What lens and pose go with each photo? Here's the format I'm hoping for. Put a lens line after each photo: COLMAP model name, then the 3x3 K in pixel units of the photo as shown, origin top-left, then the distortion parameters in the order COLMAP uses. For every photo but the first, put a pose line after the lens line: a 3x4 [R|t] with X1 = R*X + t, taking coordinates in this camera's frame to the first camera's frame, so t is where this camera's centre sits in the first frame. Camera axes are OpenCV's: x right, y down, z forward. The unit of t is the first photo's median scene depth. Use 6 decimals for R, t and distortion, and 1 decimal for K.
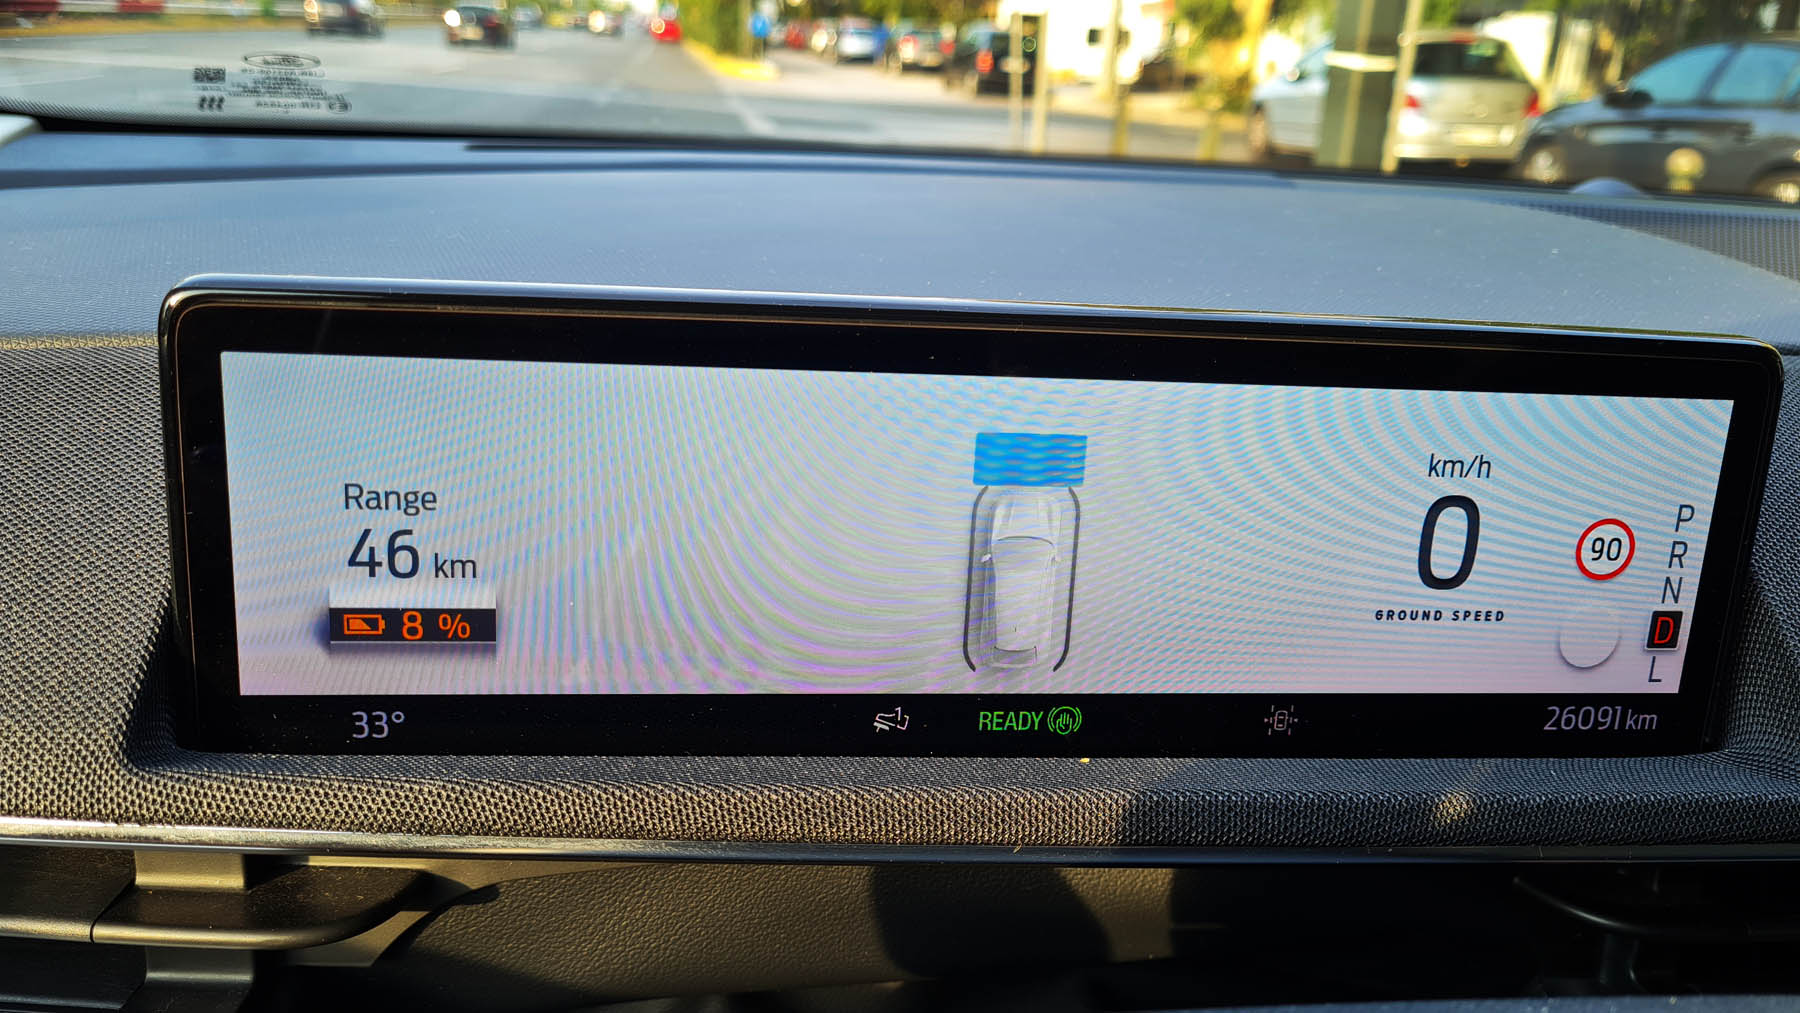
lens RADIAL K [[1518.1, 0, 900.0], [0, 1518.1, 505.7], [0, 0, 1]] dist [0.071840, -0.039641]
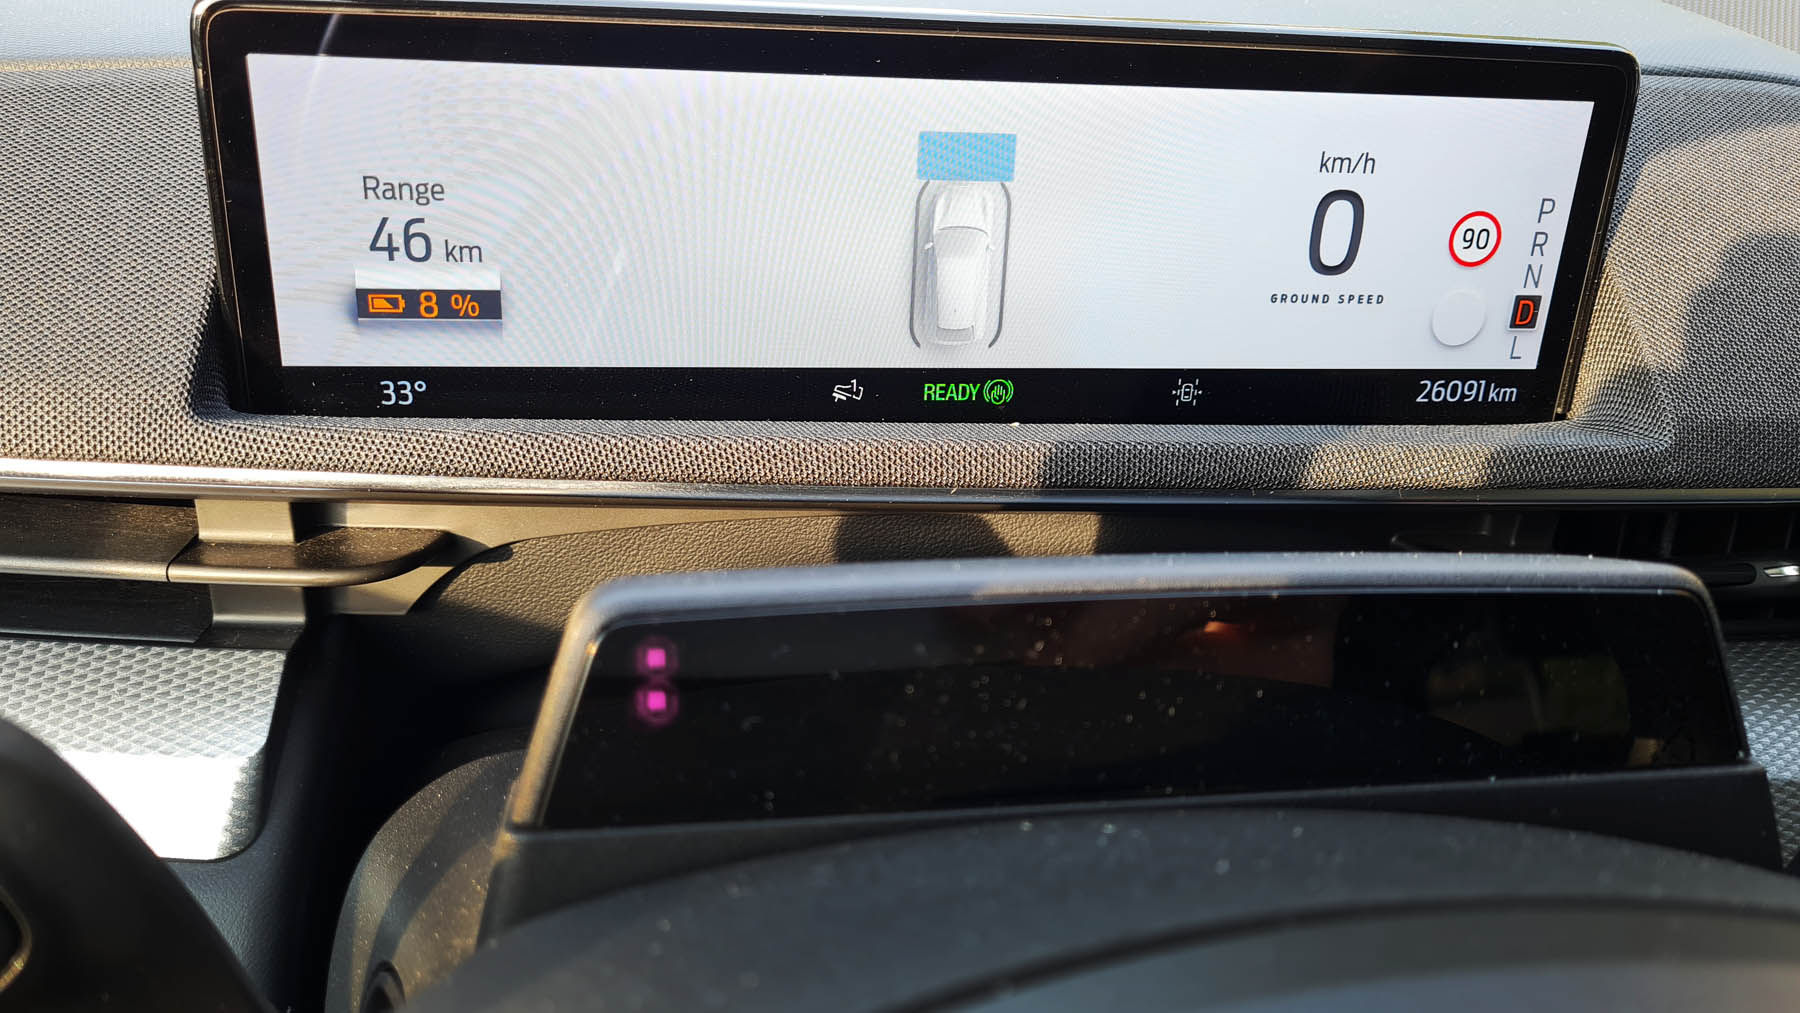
lens RADIAL K [[1518.1, 0, 897.4], [0, 1518.1, 503.2], [0, 0, 1]] dist [0.071840, -0.039641]
pose [[0.999926, -0.008571, 0.008601, 0.021551], [0.007427, 0.992105, 0.125193, 0.082606], [-0.009606, -0.125120, 0.992095, -0.157220]]
